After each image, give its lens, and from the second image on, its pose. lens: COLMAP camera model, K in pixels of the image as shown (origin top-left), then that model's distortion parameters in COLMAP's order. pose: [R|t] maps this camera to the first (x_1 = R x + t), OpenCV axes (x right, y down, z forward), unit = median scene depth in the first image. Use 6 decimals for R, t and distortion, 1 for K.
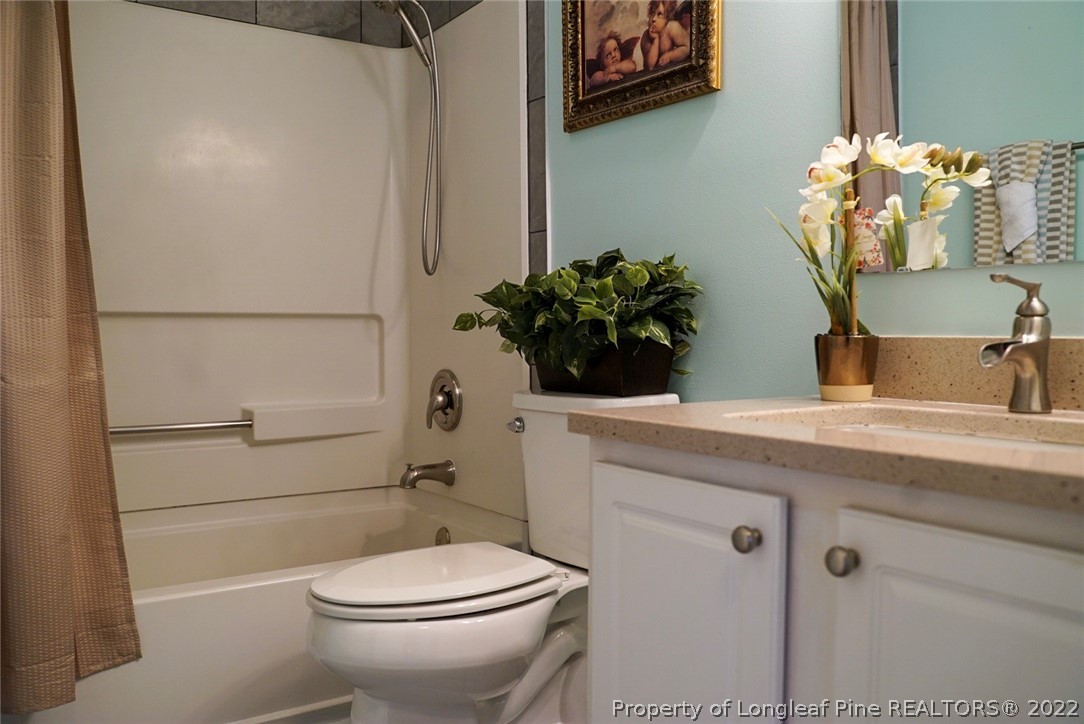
lens RADIAL K [[889.5, 0, 542.0], [0, 889.5, 362.0], [0, 0, 1]] dist [-0.118665, 0.099828]
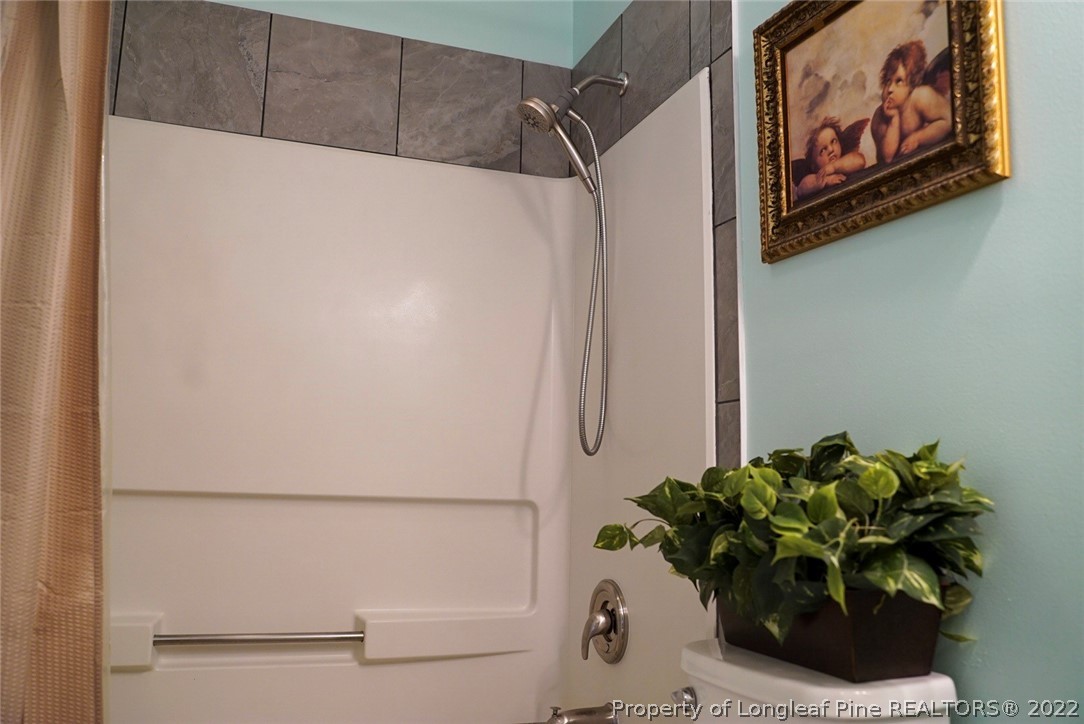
lens RADIAL K [[889.5, 0, 542.0], [0, 889.5, 362.0], [0, 0, 1]] dist [-0.118665, 0.099828]
pose [[0.970047, -0.009343, -0.242739, 0.027739], [-0.033251, 0.984747, -0.170785, -0.061066], [0.240632, 0.173740, 0.954940, 0.328497]]
